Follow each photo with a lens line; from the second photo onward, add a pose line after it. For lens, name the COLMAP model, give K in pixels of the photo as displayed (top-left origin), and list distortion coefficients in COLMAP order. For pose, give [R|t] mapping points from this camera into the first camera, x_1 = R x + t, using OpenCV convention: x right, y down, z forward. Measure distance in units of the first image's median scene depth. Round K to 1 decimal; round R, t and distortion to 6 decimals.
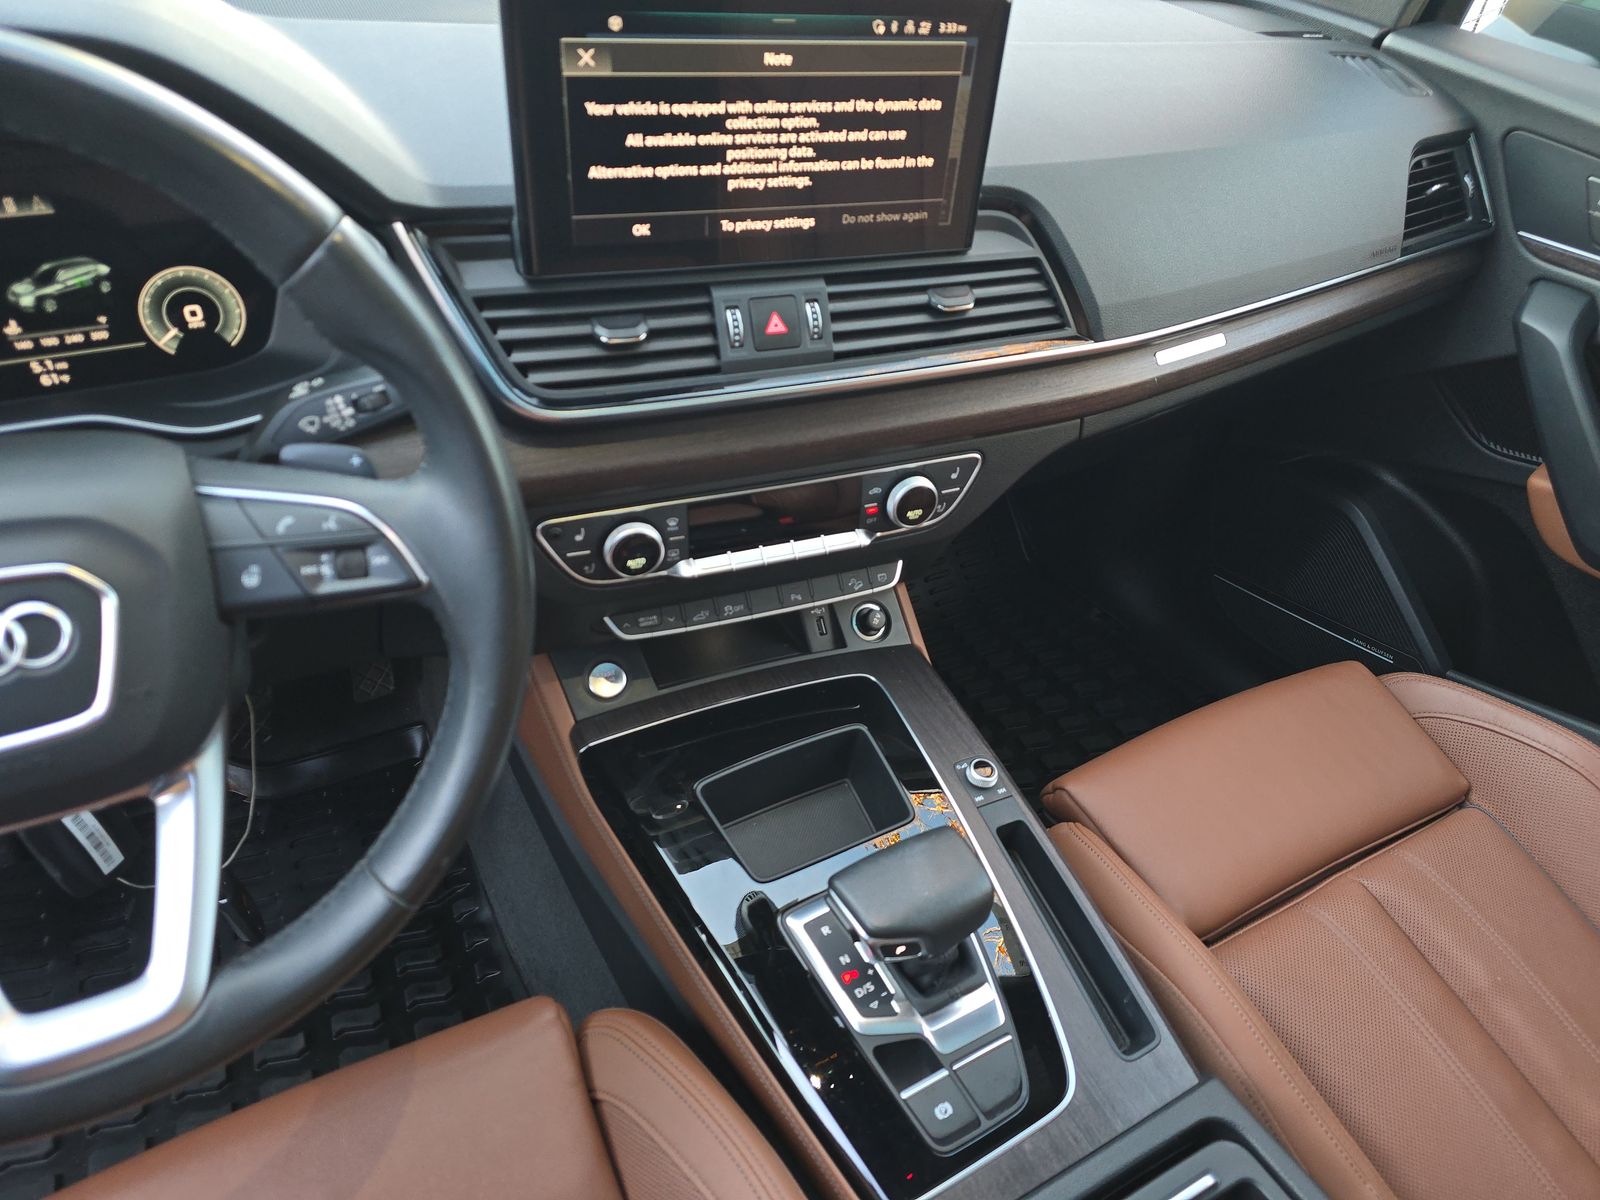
lens RADIAL K [[1048.1, 0, 804.4], [0, 1048.1, 602.2], [0, 0, 1]] dist [0.039462, -0.031721]
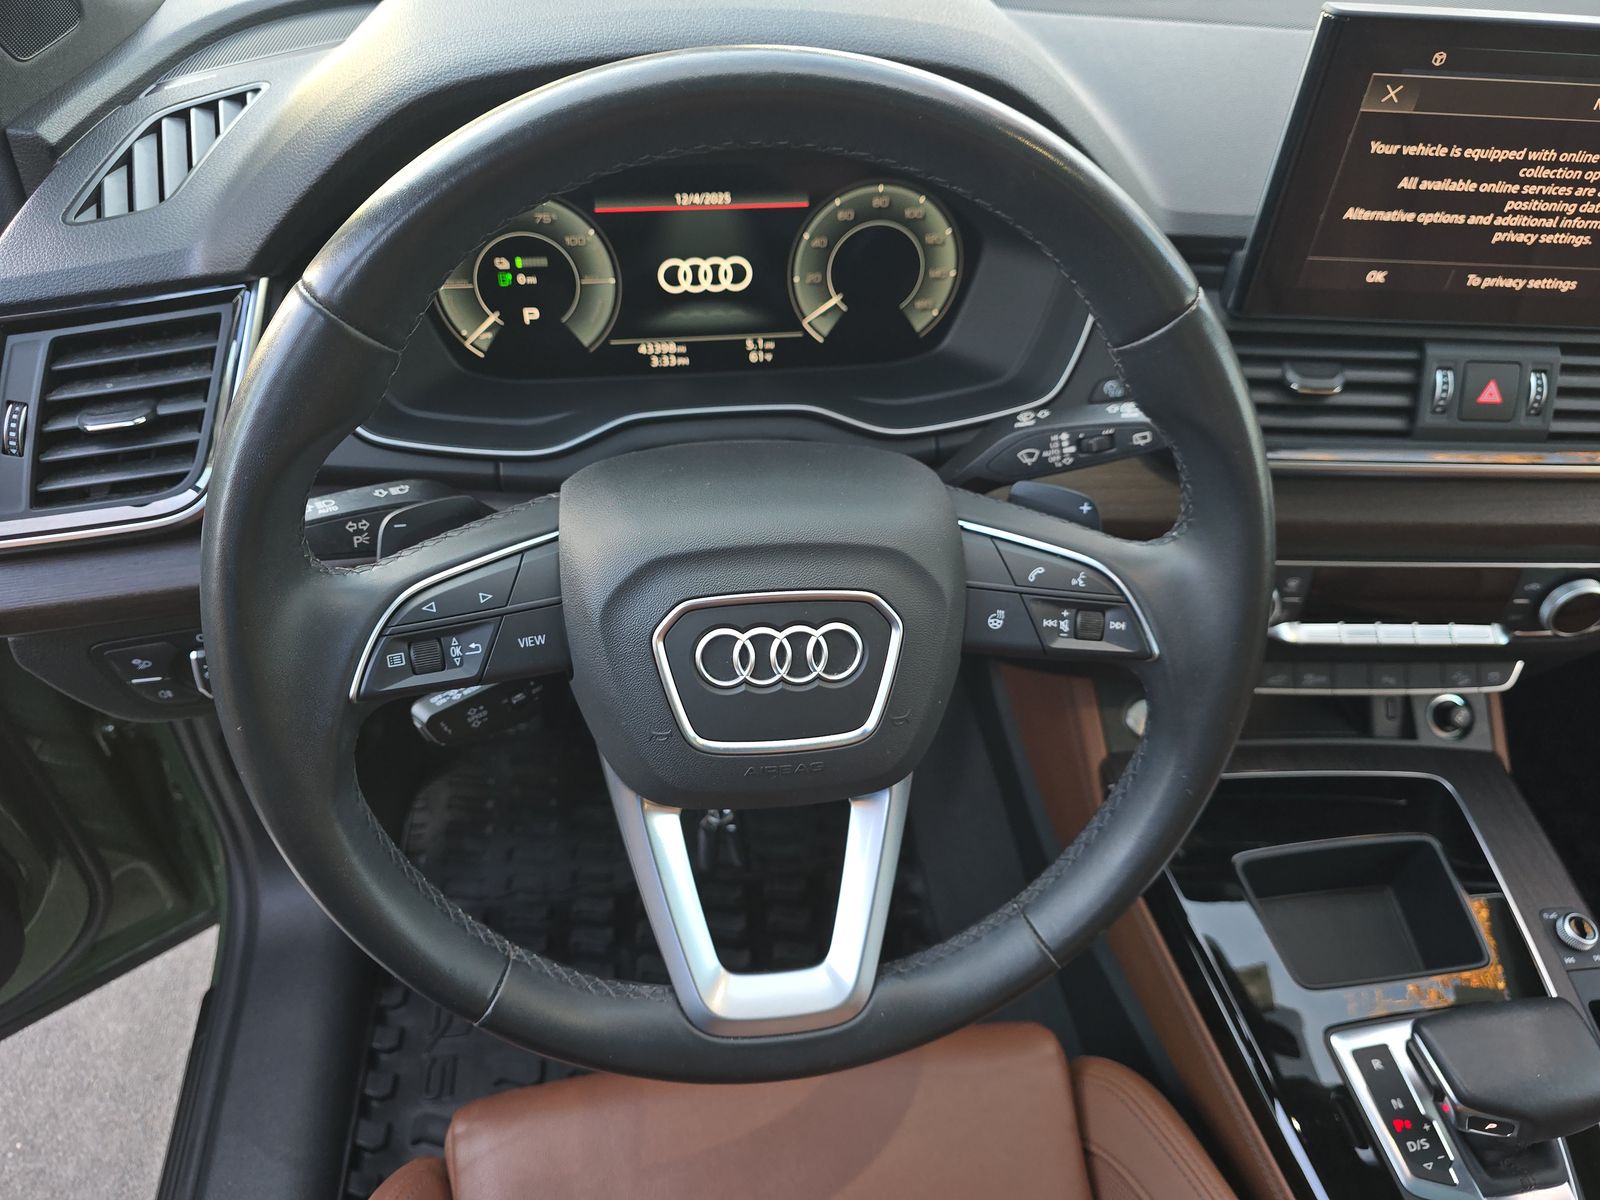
lens RADIAL K [[1086.5, 0, 800.0], [0, 1086.5, 600.0], [0, 0, 1]] dist [0.000235, -0.017445]
pose [[0.931310, 0.209740, -0.297776, -0.276244], [-0.194200, 0.977595, 0.081204, -0.063513], [0.308136, -0.017798, 0.951176, -0.033124]]
